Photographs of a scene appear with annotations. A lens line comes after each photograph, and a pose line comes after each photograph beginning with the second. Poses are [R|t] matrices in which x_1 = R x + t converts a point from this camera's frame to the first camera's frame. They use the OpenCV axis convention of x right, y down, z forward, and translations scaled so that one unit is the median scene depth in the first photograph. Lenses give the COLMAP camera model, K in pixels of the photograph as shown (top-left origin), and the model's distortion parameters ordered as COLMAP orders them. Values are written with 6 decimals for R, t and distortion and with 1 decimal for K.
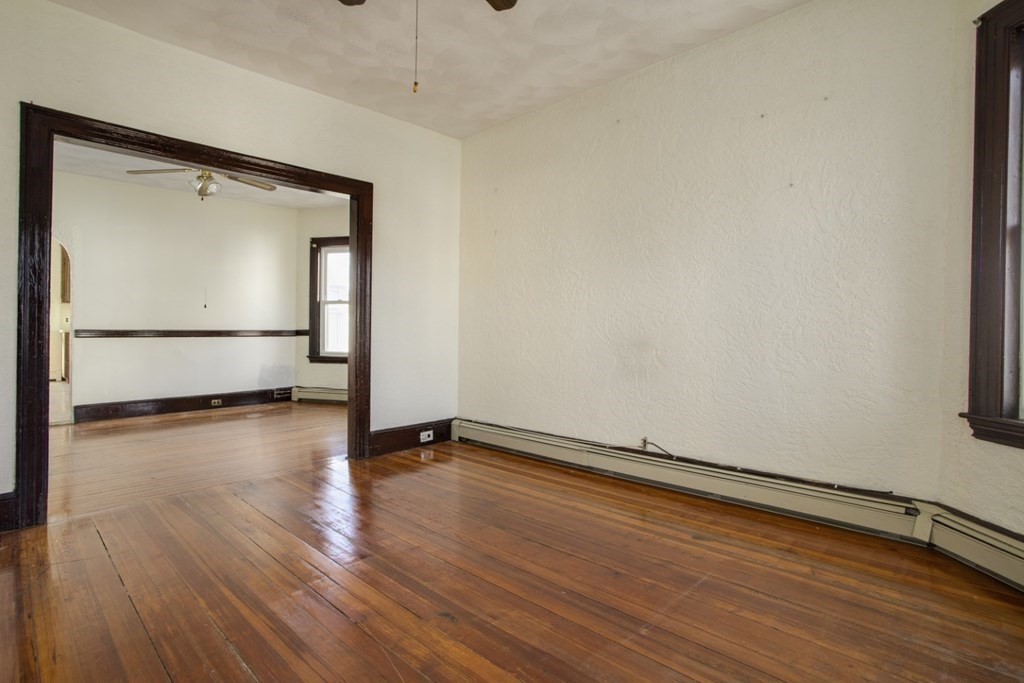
lens RADIAL K [[506.8, 0, 512.0], [0, 506.8, 341.5], [0, 0, 1]] dist [-0.024391, 0.000338]
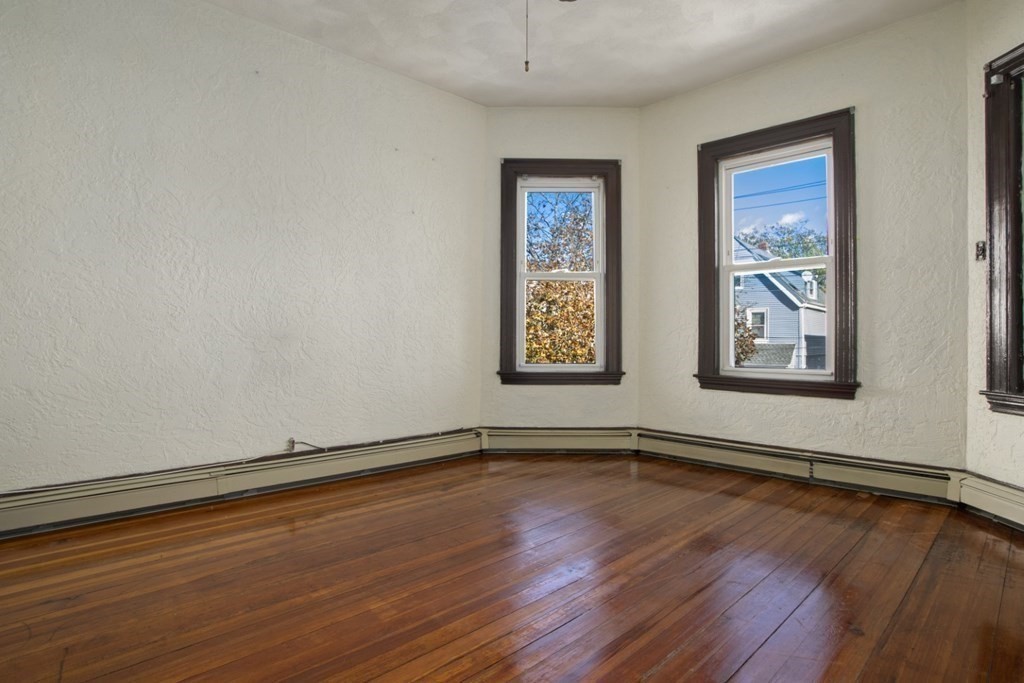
lens RADIAL K [[552.1, 0, 512.0], [0, 552.1, 341.5], [0, 0, 1]] dist [-0.061517, 0.000360]
pose [[0.028281, -0.010704, 0.999543, -0.808481], [0.007267, 0.999918, 0.010502, 0.008320], [-0.999574, 0.006966, 0.028357, 0.651880]]
